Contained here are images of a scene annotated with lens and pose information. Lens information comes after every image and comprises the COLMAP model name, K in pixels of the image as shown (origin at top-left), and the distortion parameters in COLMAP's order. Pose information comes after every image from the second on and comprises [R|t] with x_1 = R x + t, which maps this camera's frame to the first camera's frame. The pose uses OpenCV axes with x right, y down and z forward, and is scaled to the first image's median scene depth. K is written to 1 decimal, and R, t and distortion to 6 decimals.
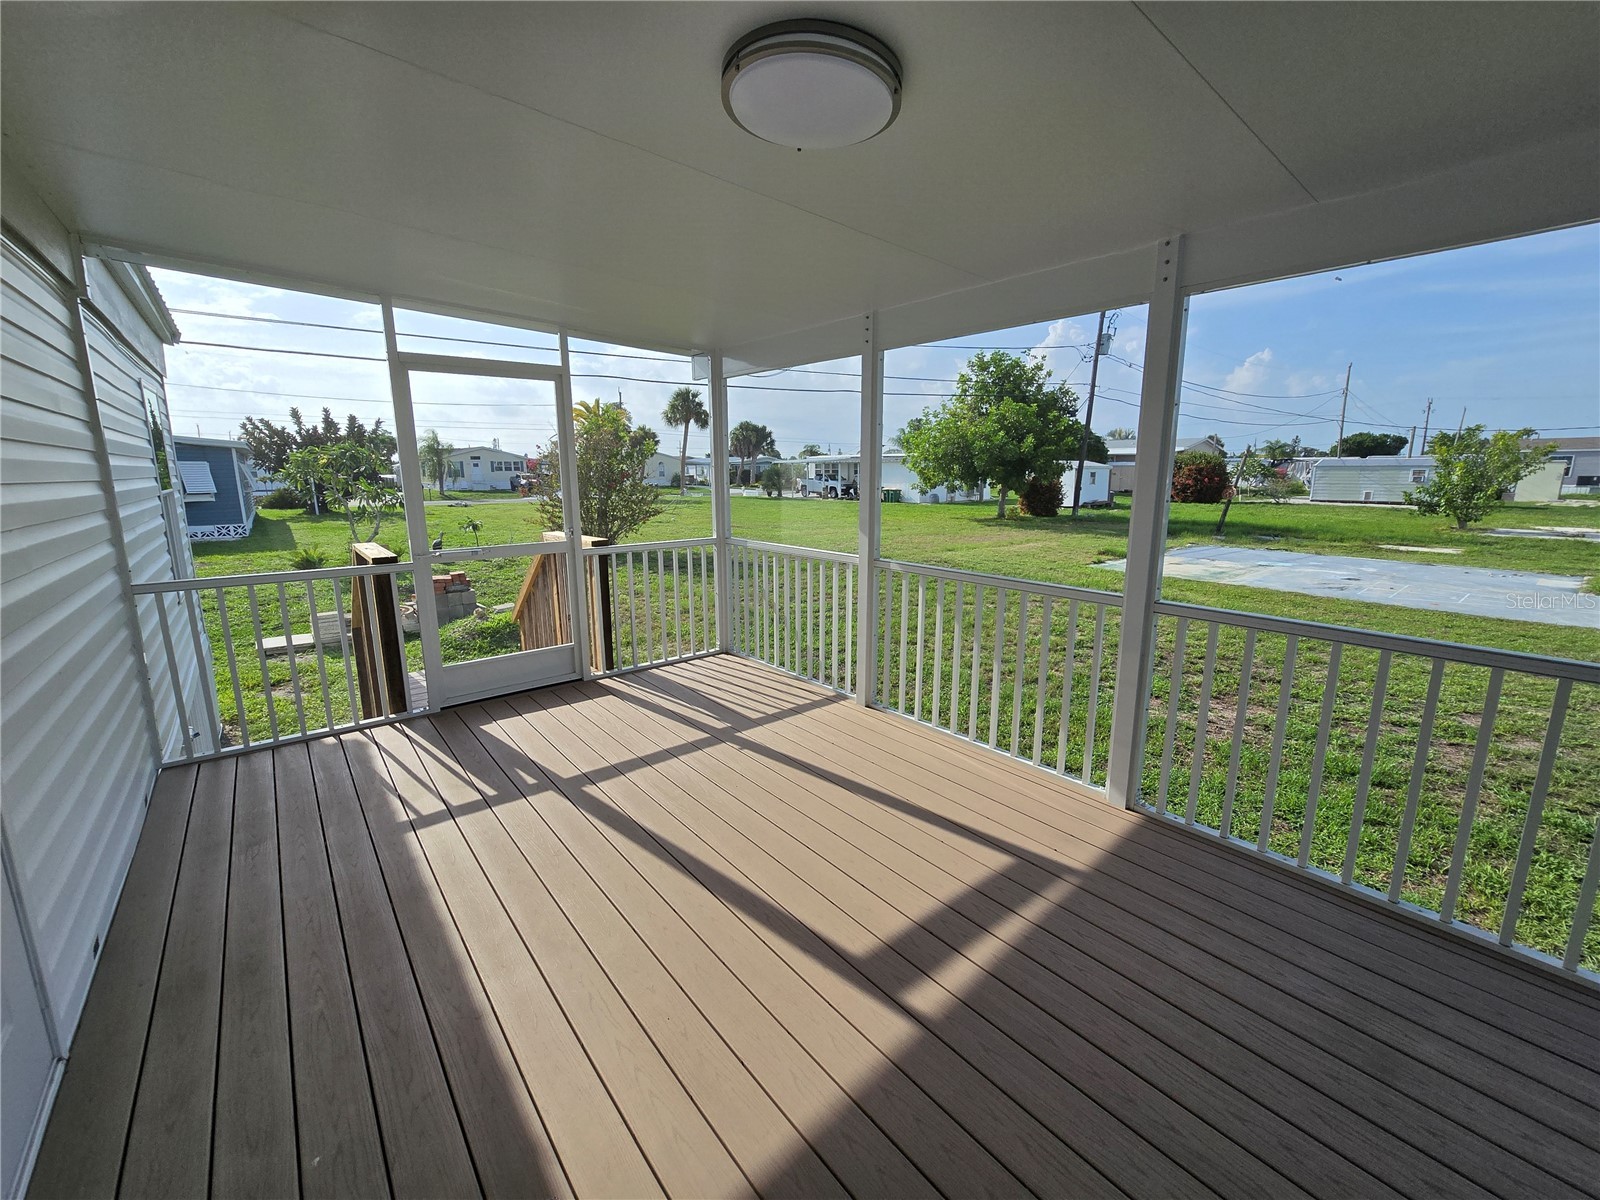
lens RADIAL K [[660.9, 0, 800.0], [0, 660.9, 600.0], [0, 0, 1]] dist [-0.004919, -0.000050]
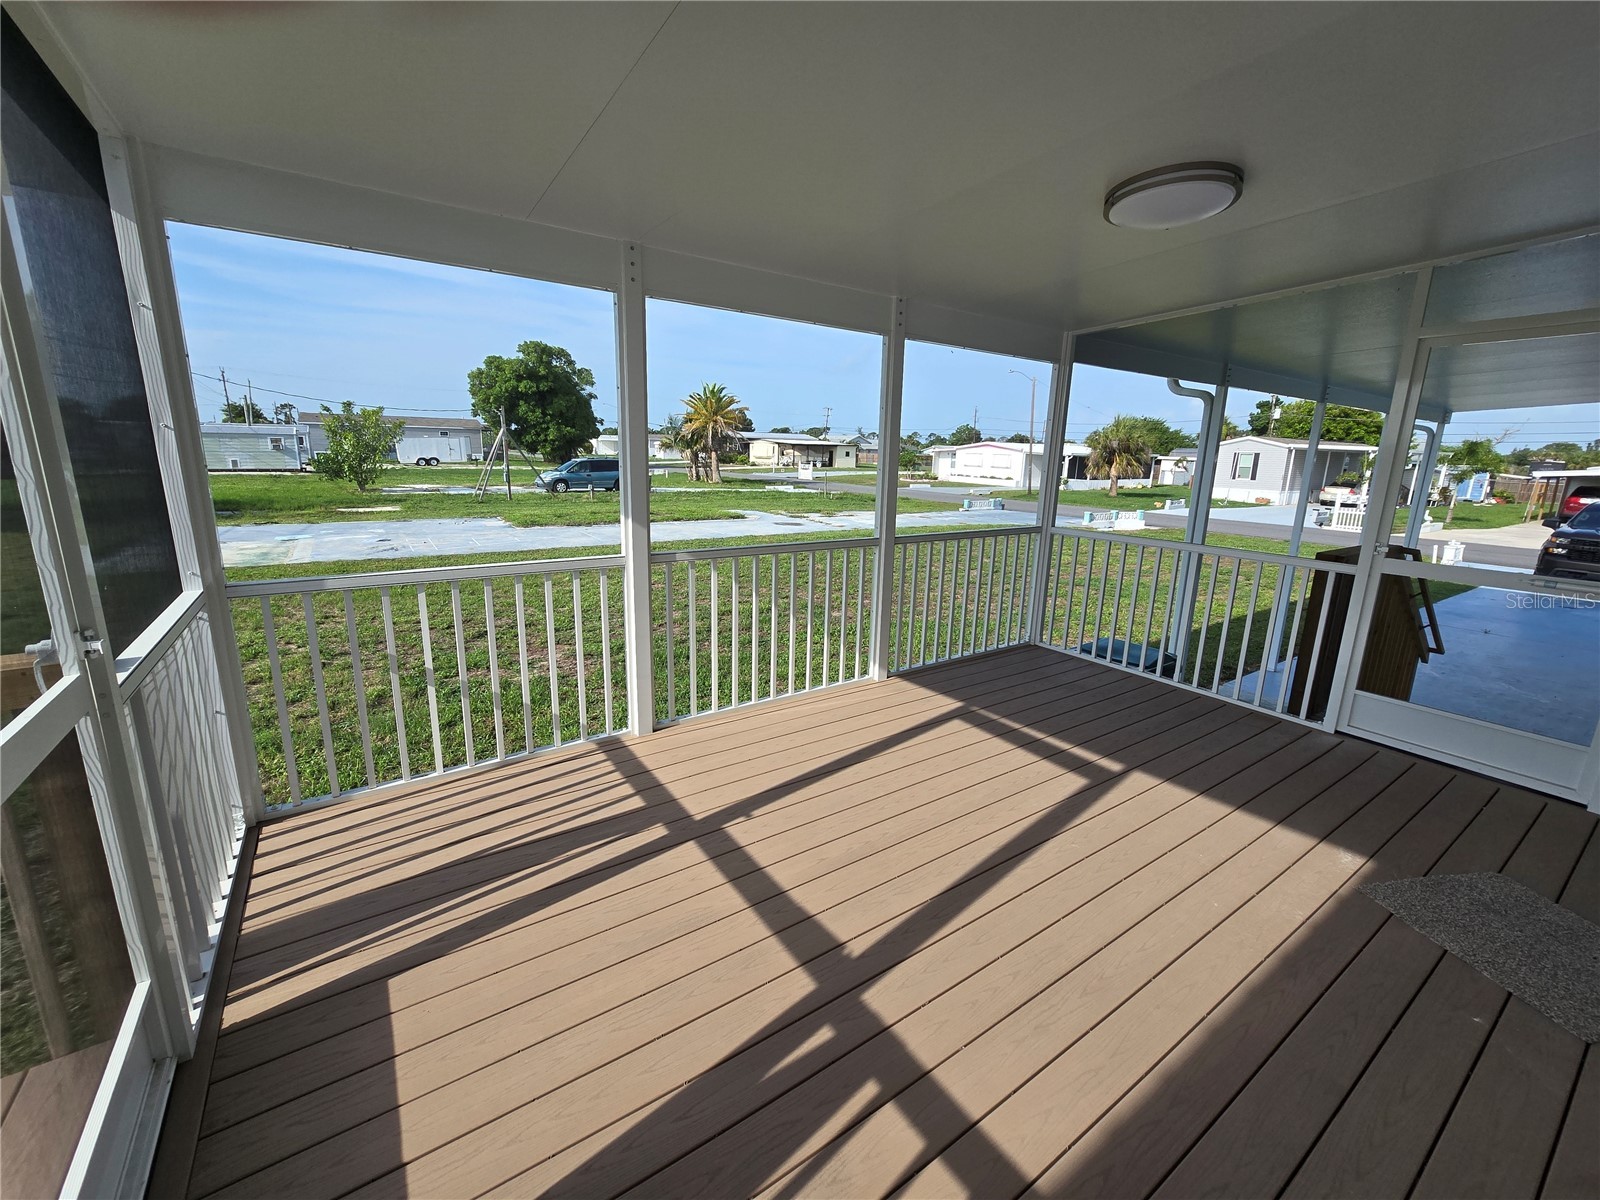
lens RADIAL K [[660.9, 0, 800.0], [0, 660.9, 600.0], [0, 0, 1]] dist [-0.004919, -0.000050]
pose [[0.075153, -0.219353, 0.972747, -0.792223], [0.171938, 0.963745, 0.204040, -0.162913], [-0.982237, 0.151918, 0.110143, 0.847032]]
